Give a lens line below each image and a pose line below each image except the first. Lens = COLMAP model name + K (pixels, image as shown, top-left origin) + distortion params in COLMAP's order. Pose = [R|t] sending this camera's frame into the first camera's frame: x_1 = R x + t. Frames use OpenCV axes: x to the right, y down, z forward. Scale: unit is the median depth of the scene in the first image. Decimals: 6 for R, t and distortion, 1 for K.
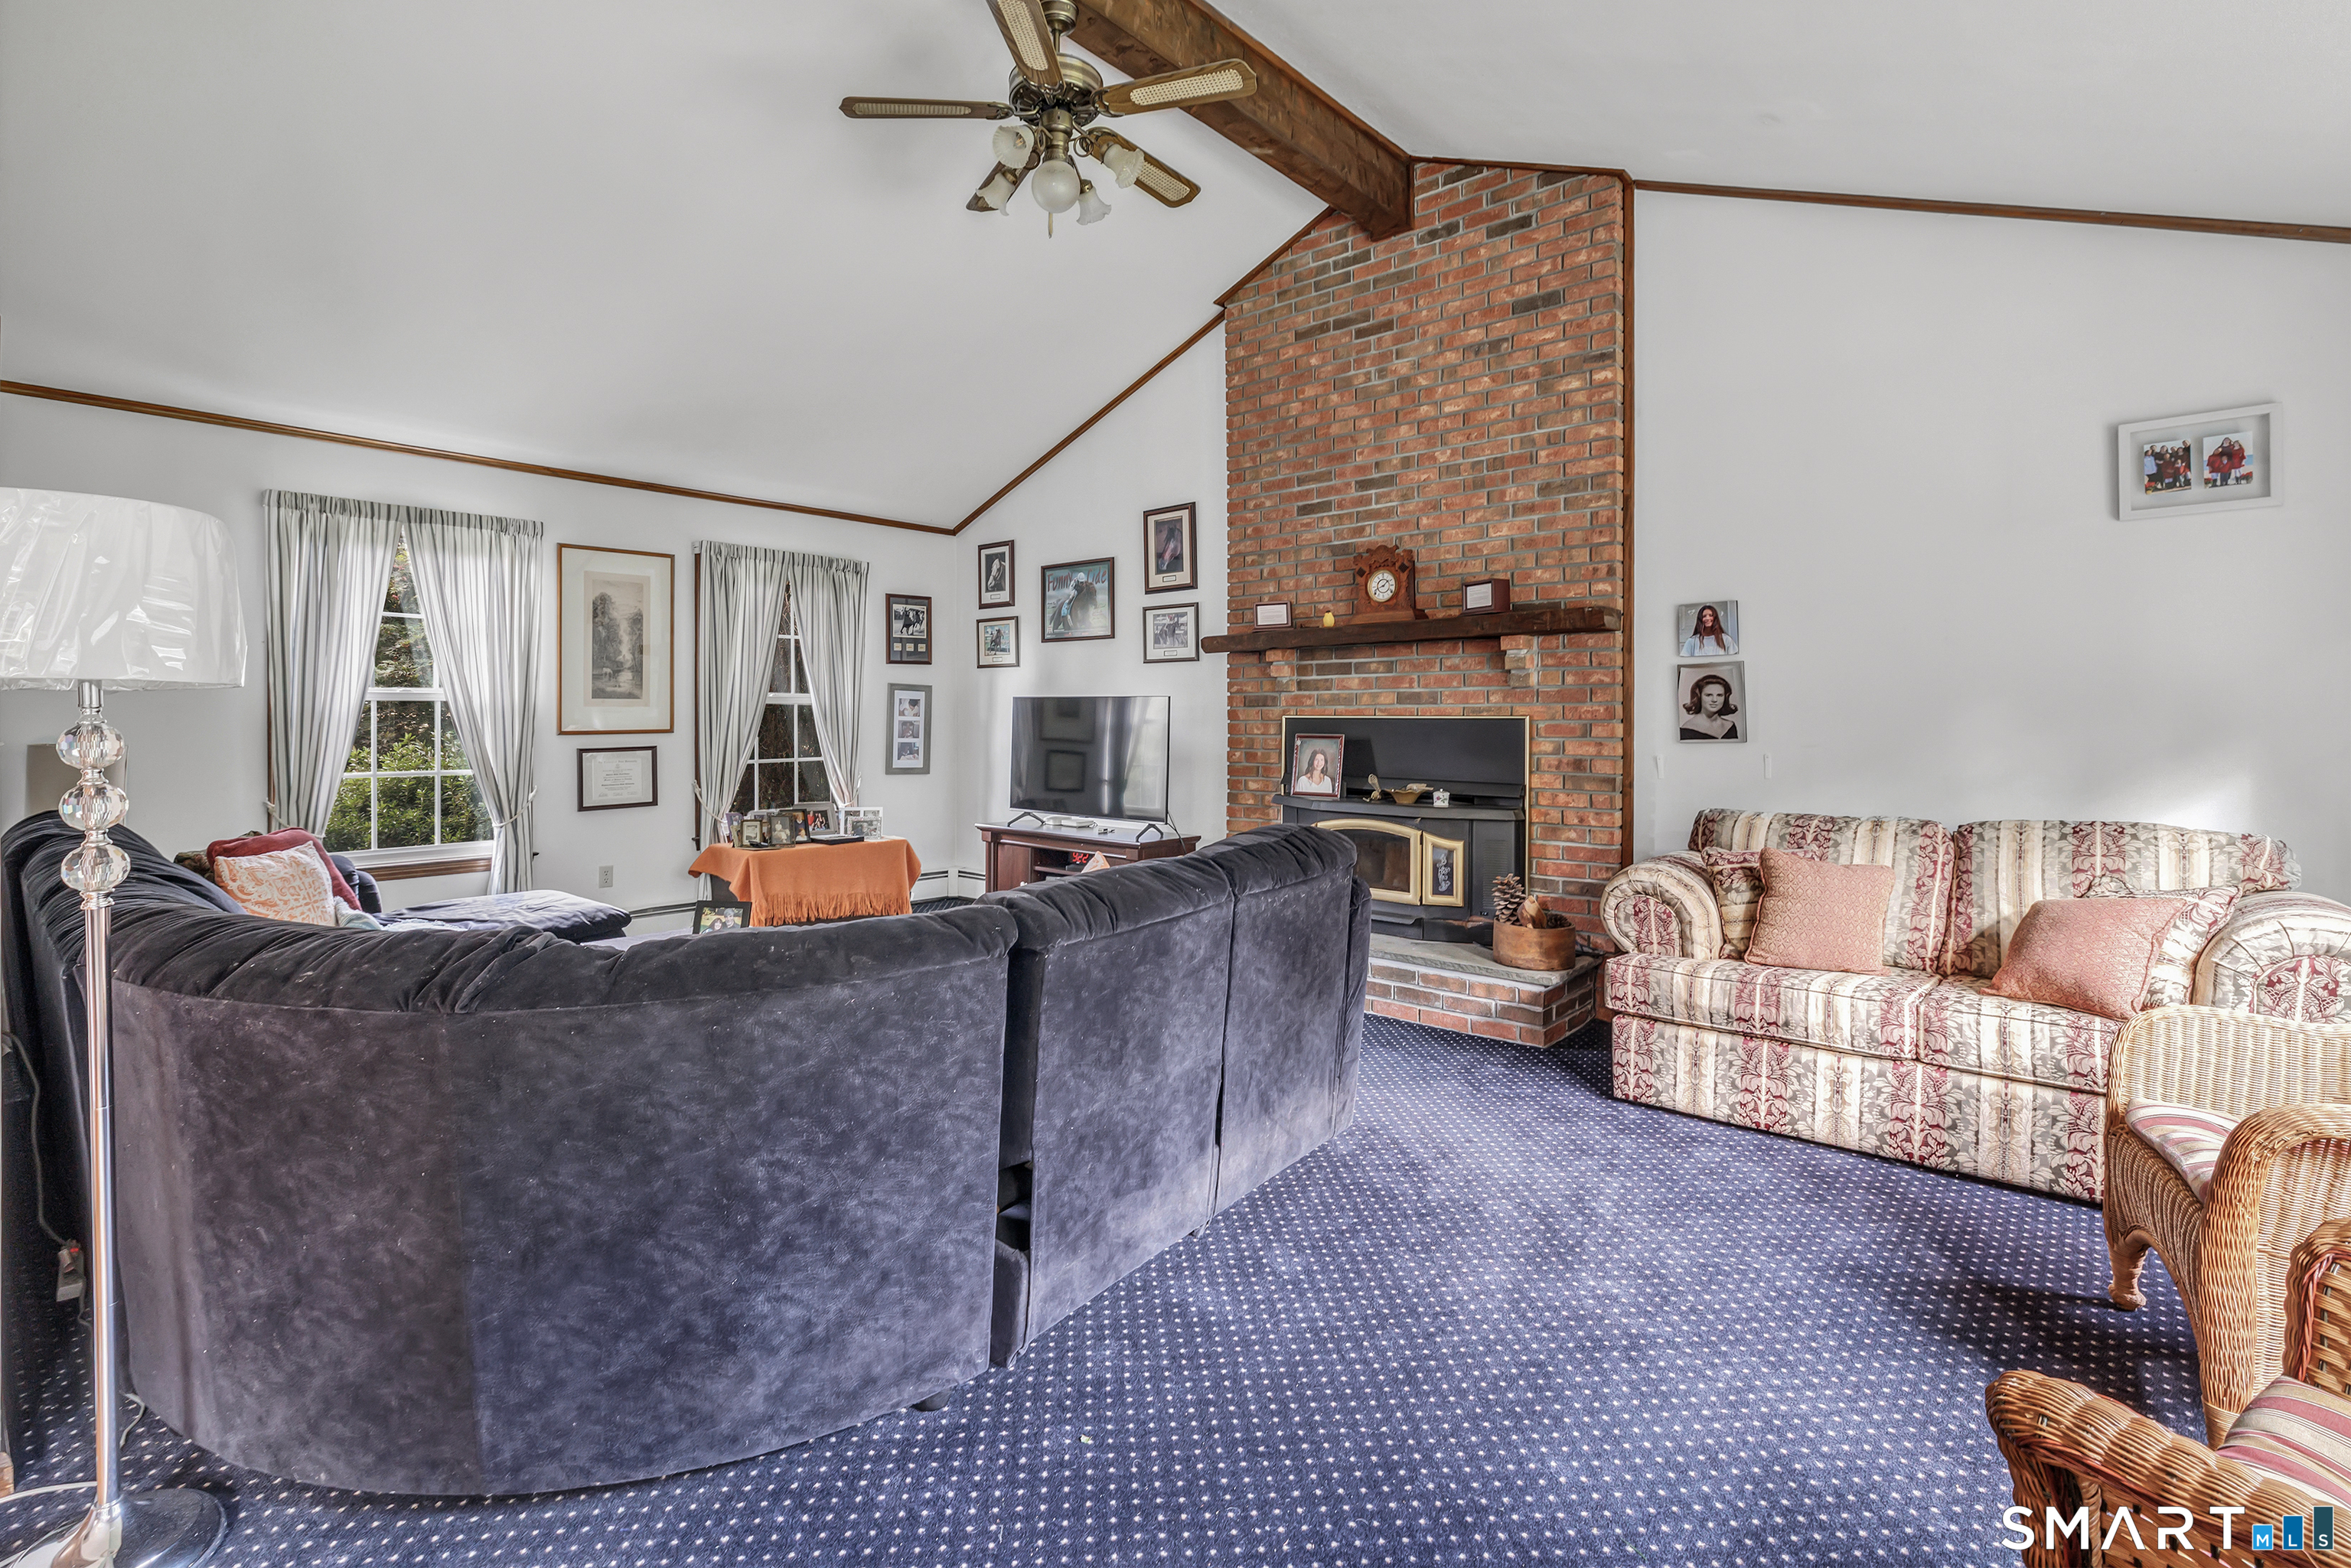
lens RADIAL K [[1050.7, 0, 1177.3], [0, 1050.7, 758.7], [0, 0, 1]] dist [-0.000799, -0.000045]
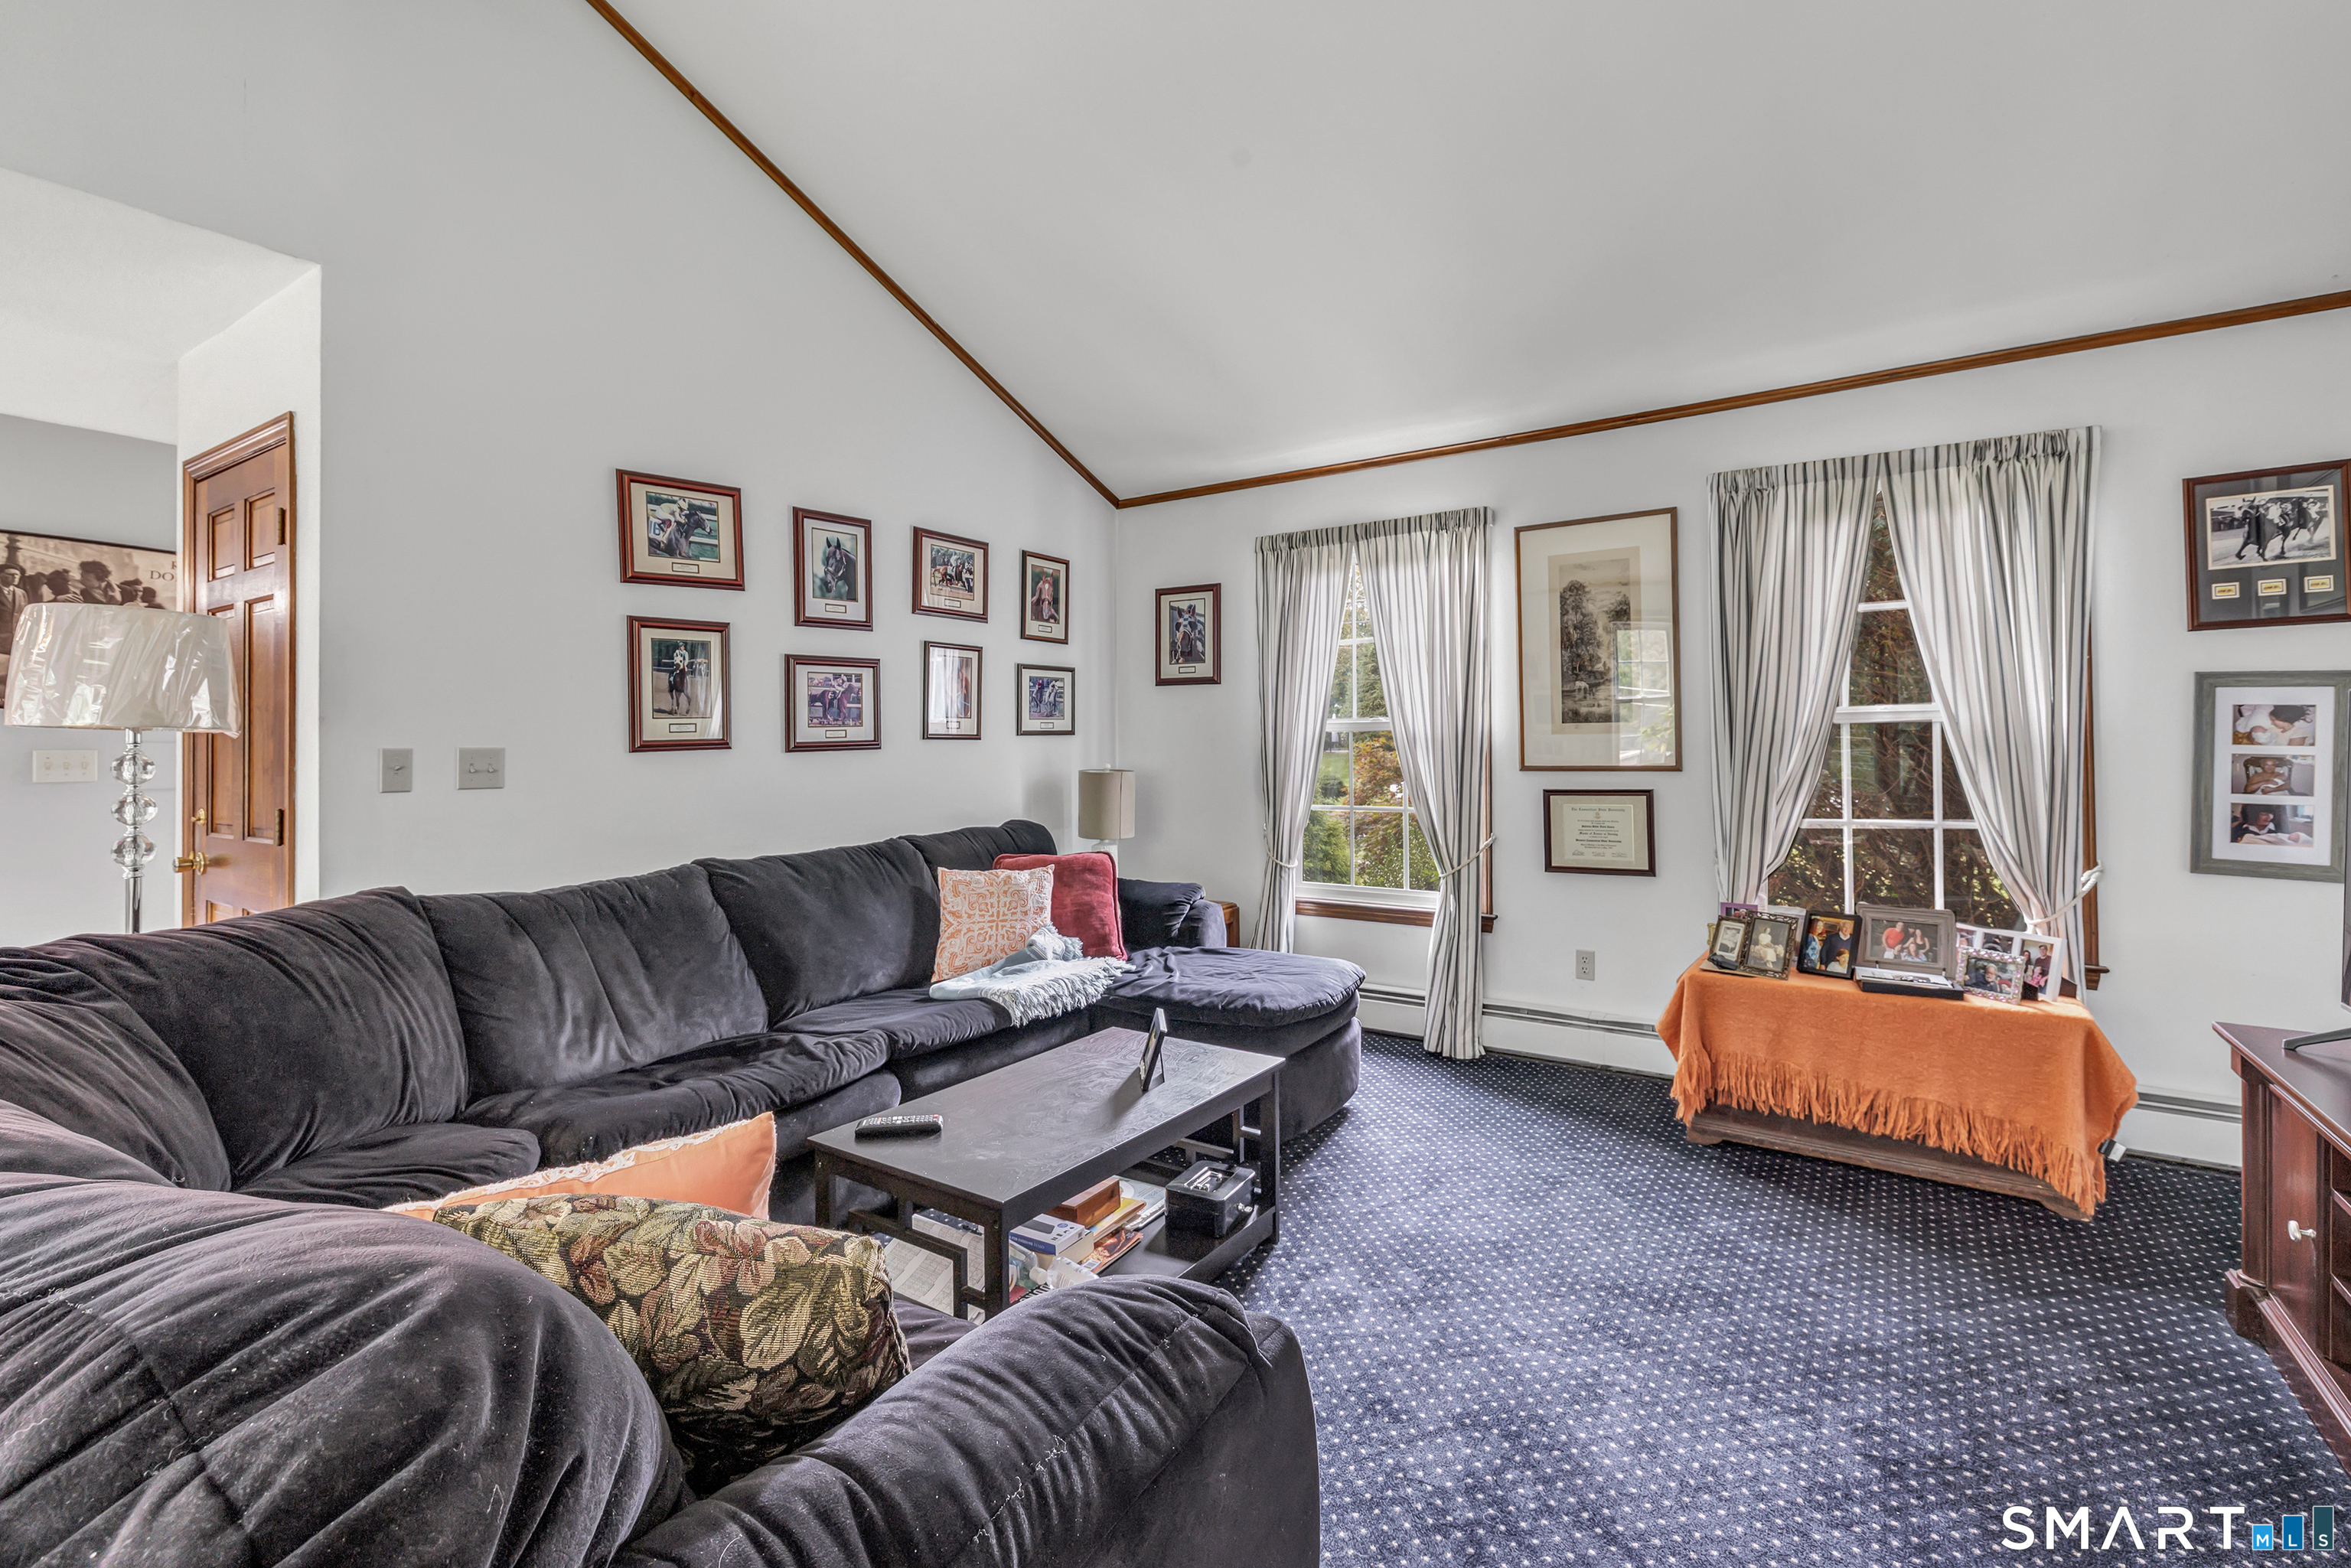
lens RADIAL K [[1050.7, 0, 1177.3], [0, 1050.7, 758.7], [0, 0, 1]] dist [-0.000799, -0.000045]
pose [[0.125681, 0.008040, -0.992038, 0.138678], [-0.037717, 0.999283, 0.003321, -0.021696], [0.991353, 0.036999, 0.125894, 0.564438]]
